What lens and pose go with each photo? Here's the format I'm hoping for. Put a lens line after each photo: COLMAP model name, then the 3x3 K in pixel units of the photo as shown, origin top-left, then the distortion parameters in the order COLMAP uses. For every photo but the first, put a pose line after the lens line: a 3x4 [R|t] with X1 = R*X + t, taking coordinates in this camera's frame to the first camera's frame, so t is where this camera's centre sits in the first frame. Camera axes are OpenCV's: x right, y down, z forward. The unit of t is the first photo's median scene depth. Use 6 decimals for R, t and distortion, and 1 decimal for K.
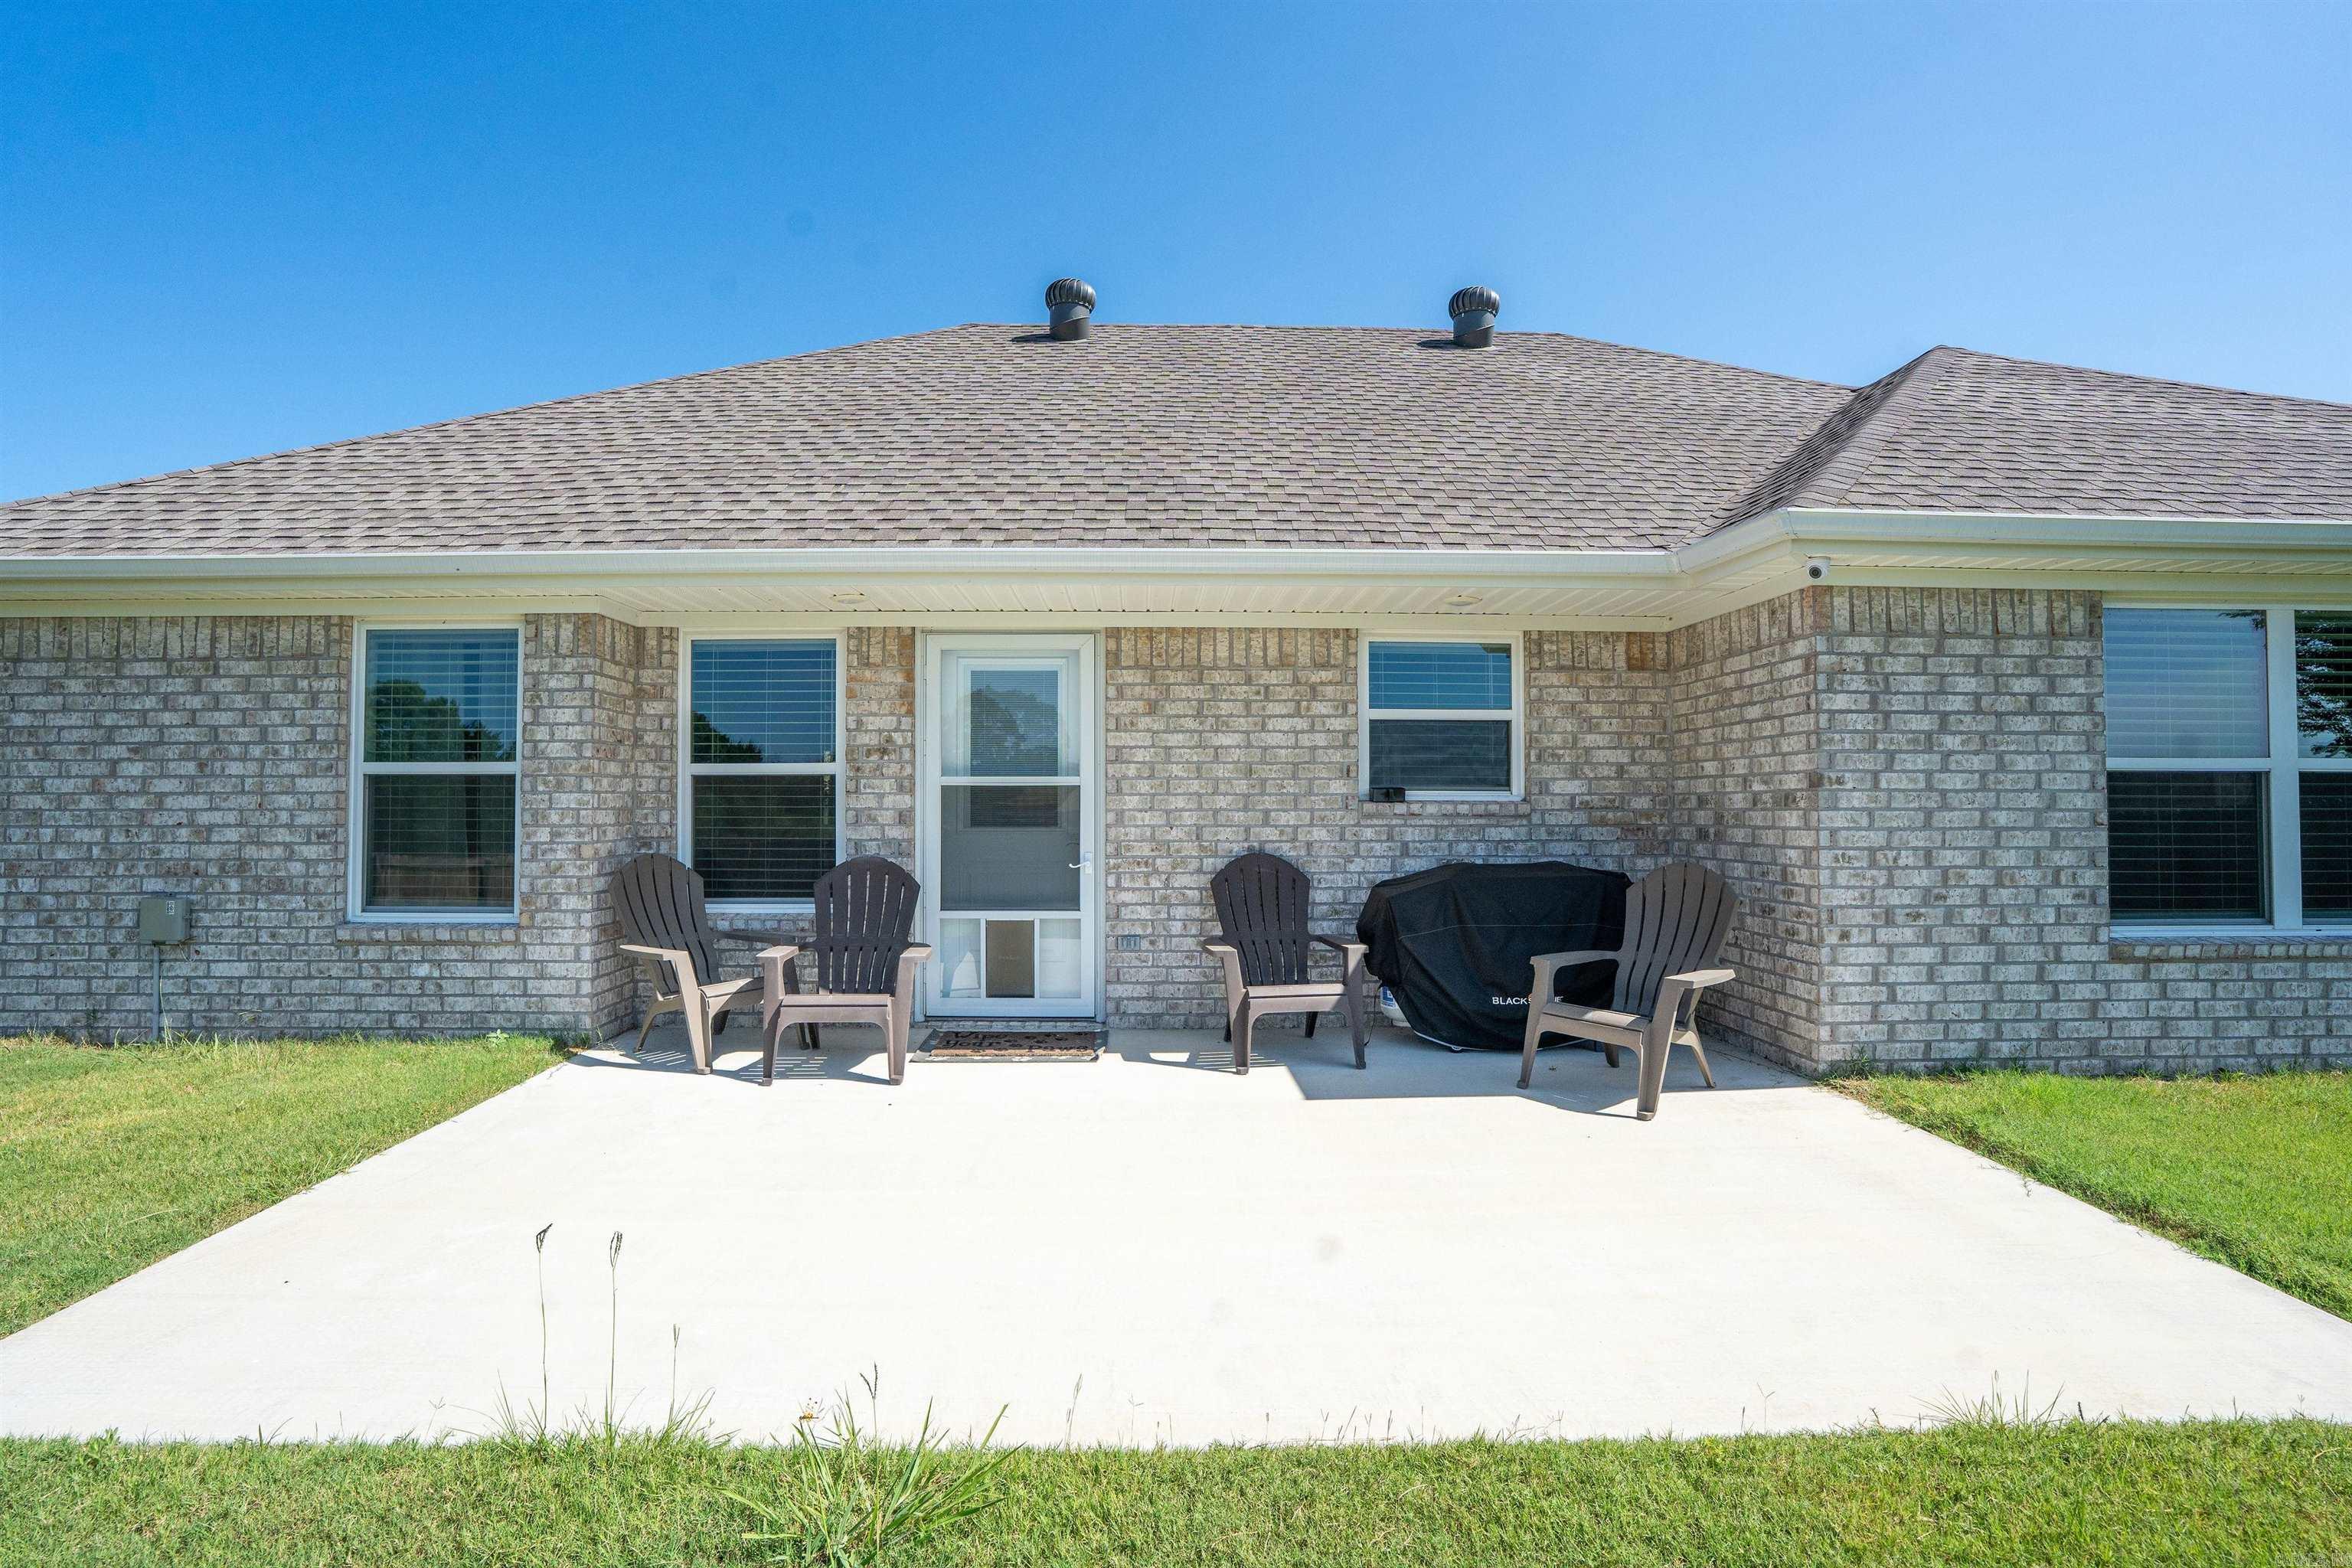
lens RADIAL K [[1053.5, 0, 1181.6], [0, 1053.5, 772.8], [0, 0, 1]] dist [-0.008773, 0.003675]
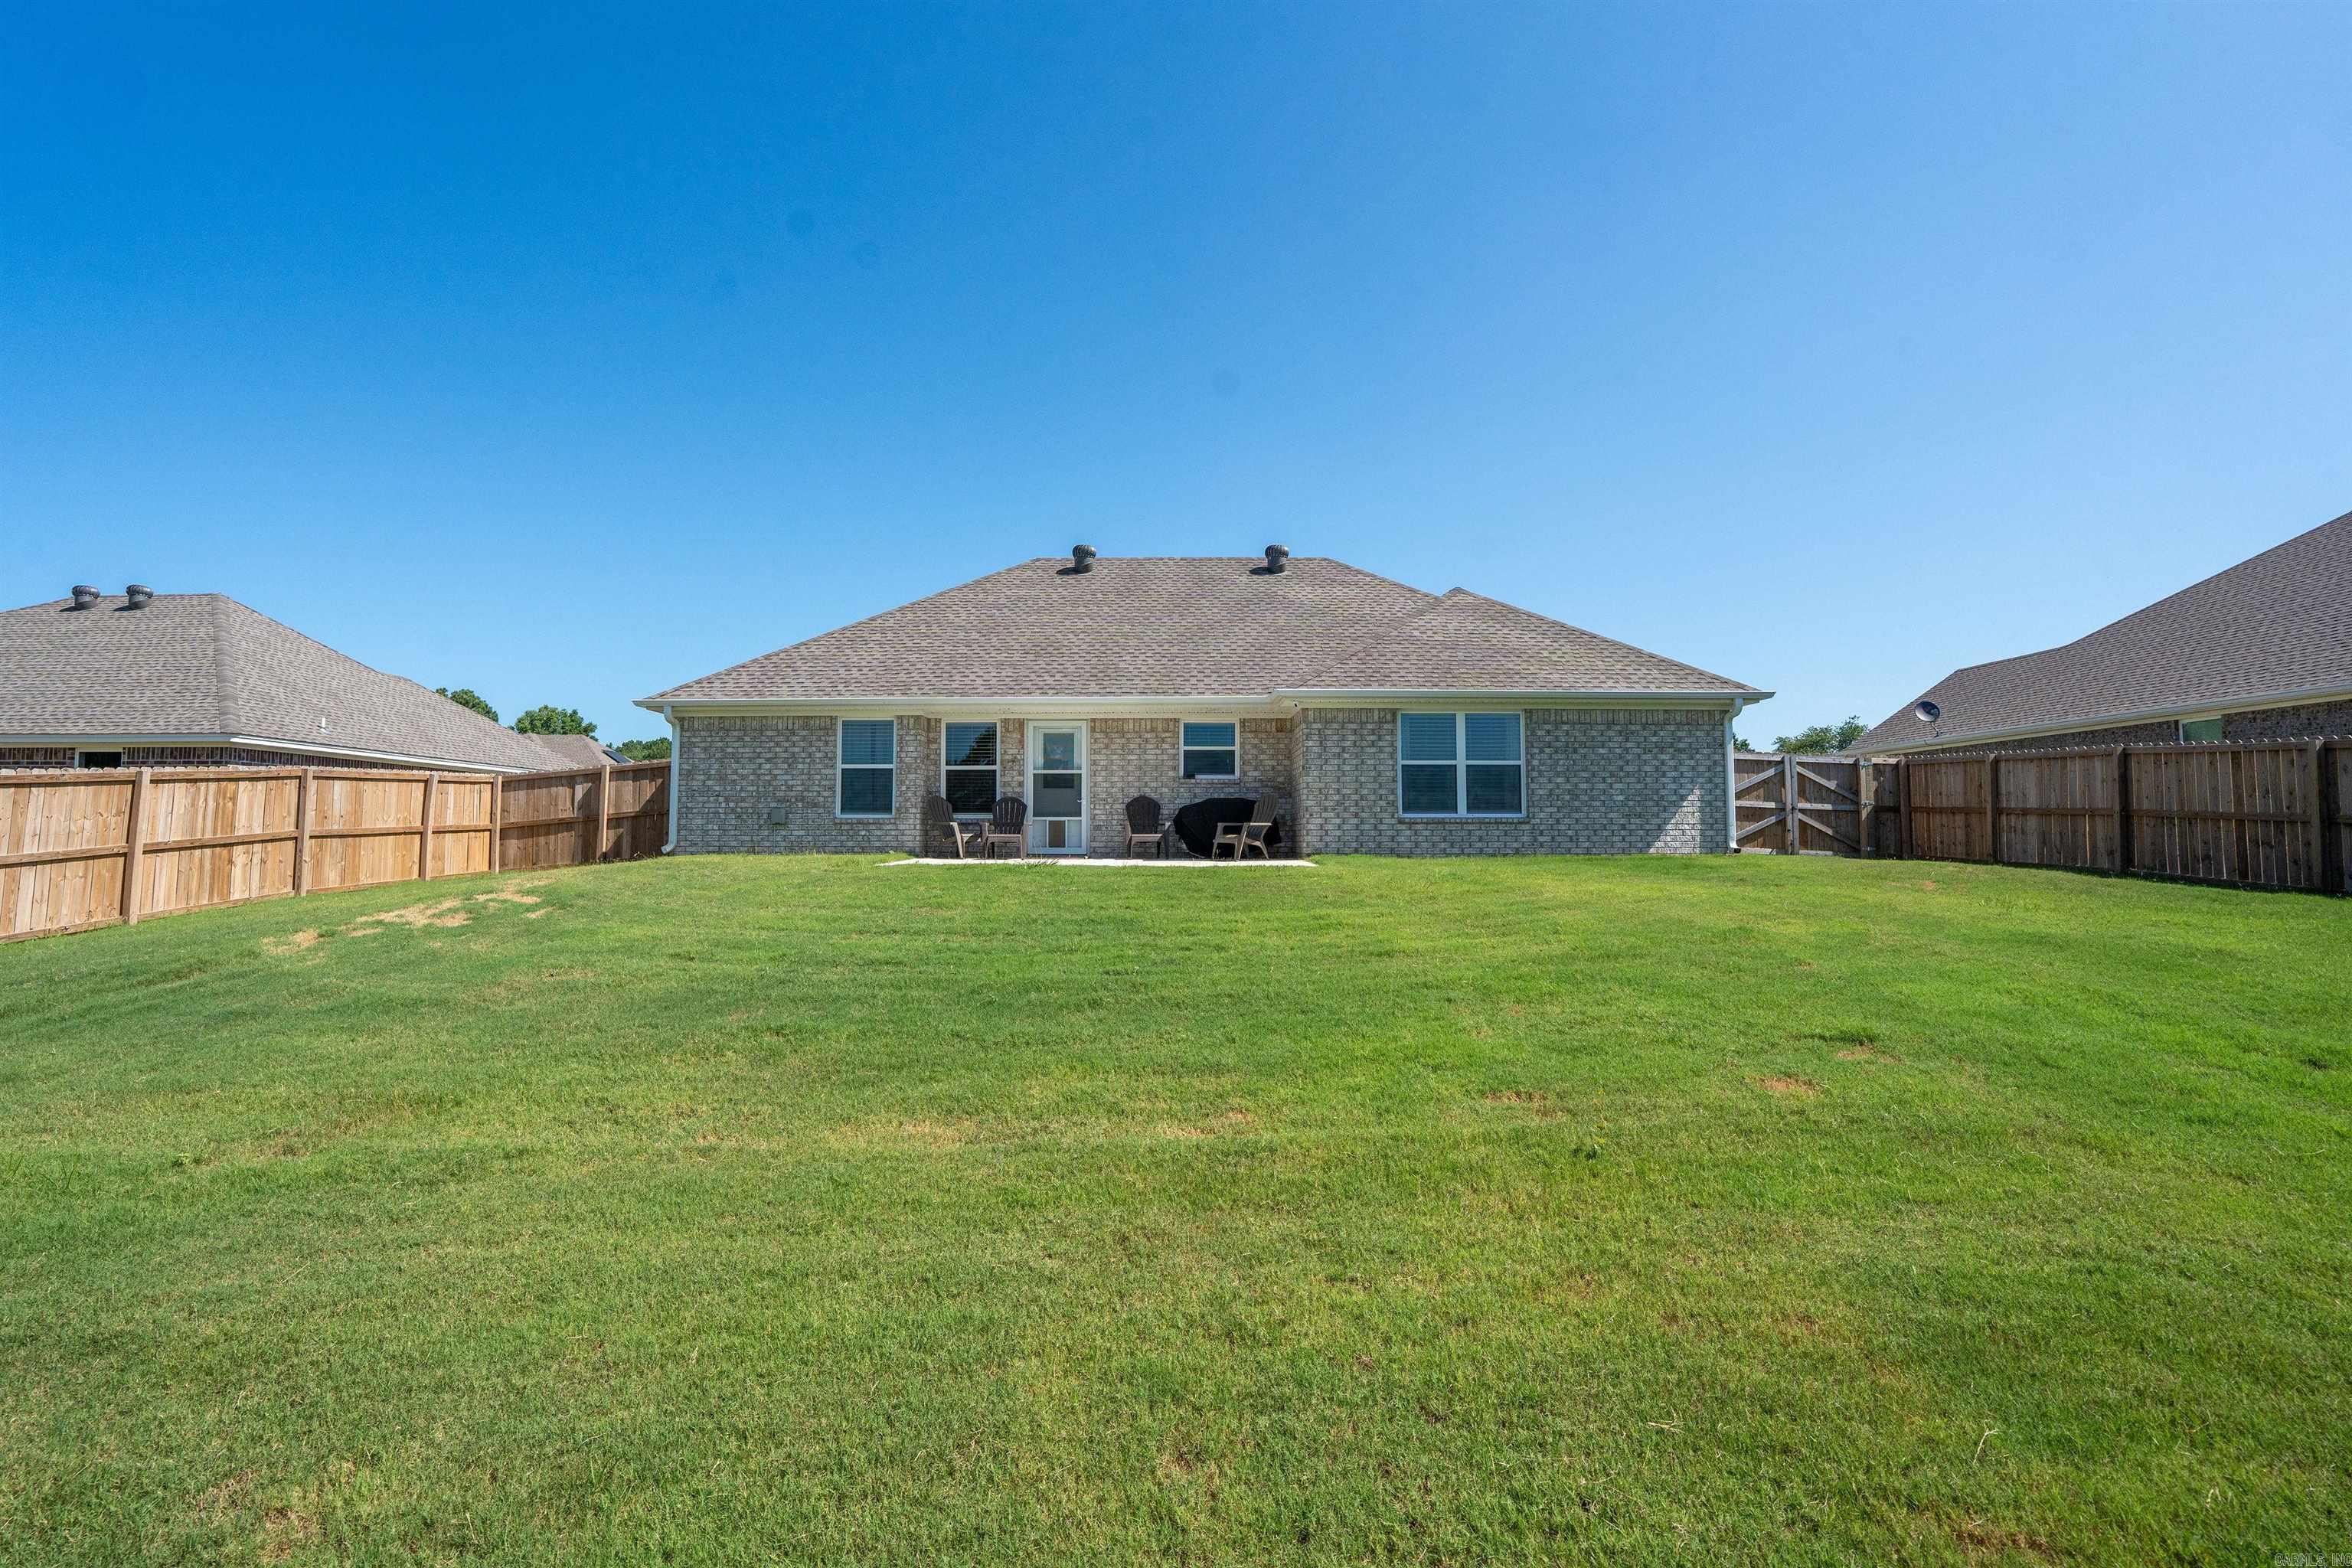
lens RADIAL K [[1053.5, 0, 1159.4], [0, 1053.5, 785.6], [0, 0, 1]] dist [-0.008773, 0.003675]
pose [[0.998608, 0.000472, -0.052734, 0.279178], [-0.002145, 0.999496, -0.031675, 0.142844], [0.052692, 0.031744, 0.998106, -1.936543]]
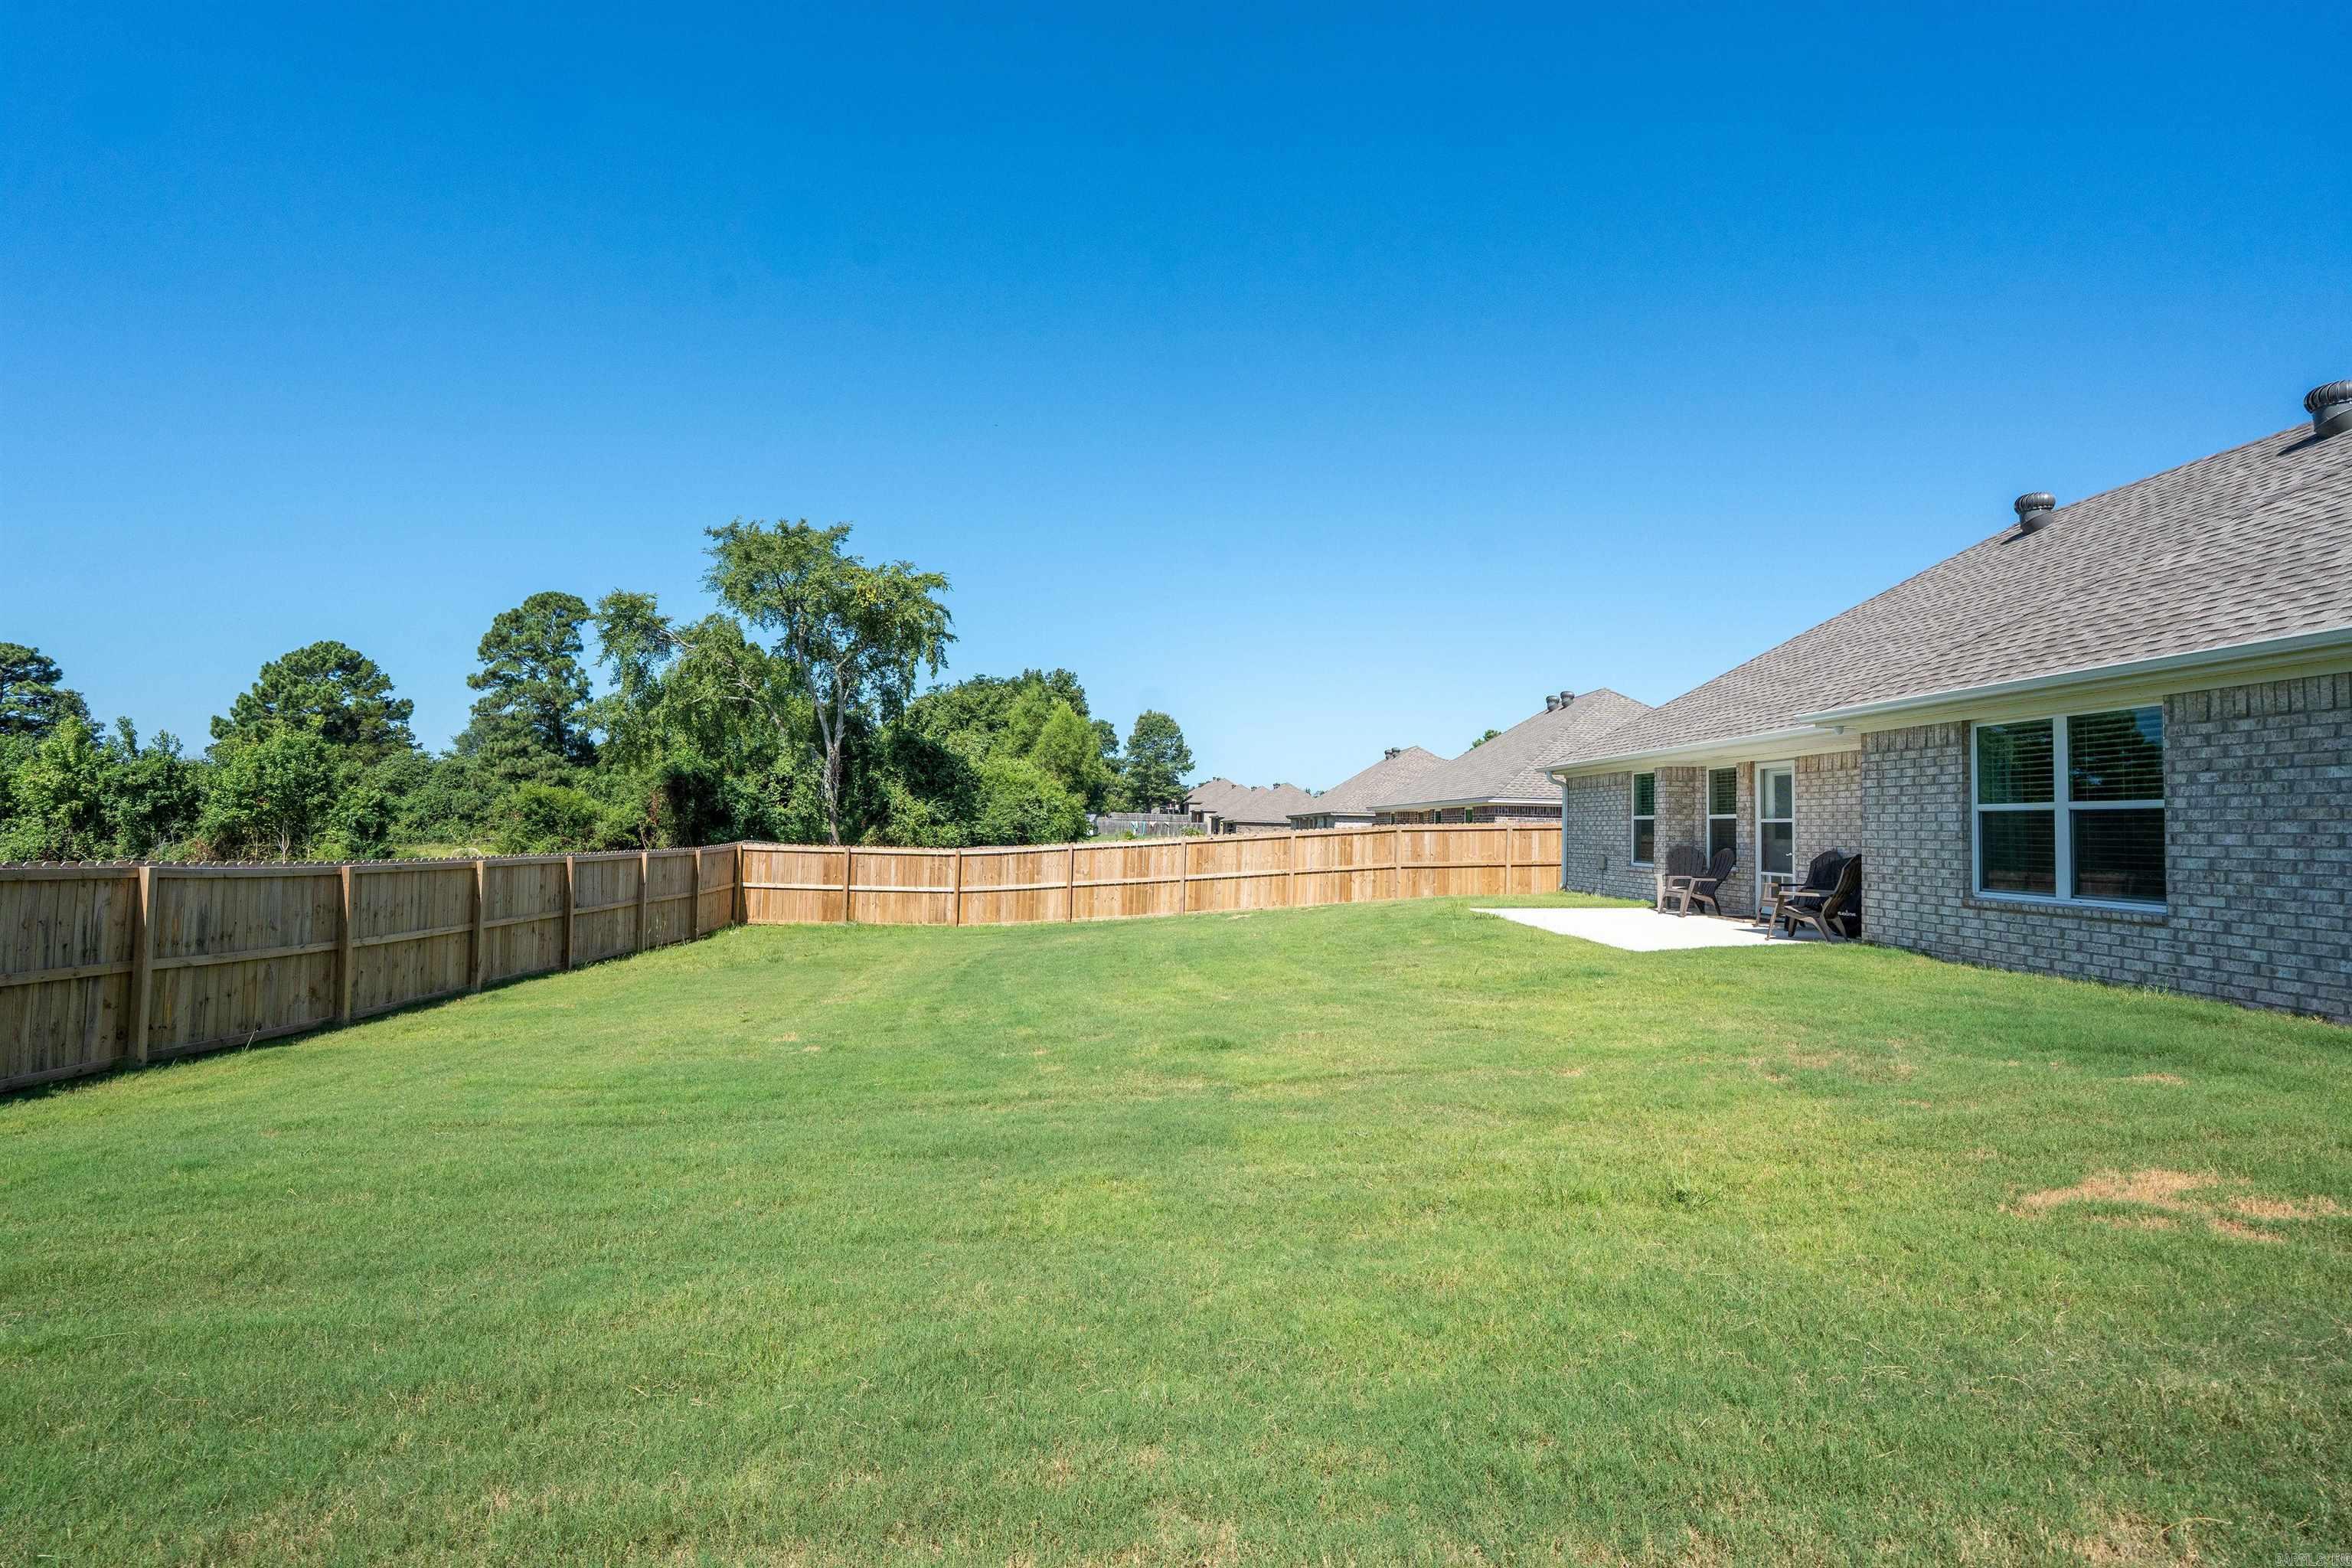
lens RADIAL K [[1053.5, 0, 1175.5], [0, 1053.5, 792.5], [0, 0, 1]] dist [-0.008773, 0.003675]
pose [[-0.008847, -0.032851, -0.999421, 2.480288], [0.002732, 0.999456, -0.032876, 0.020040], [0.999957, -0.003021, -0.008752, -0.410946]]
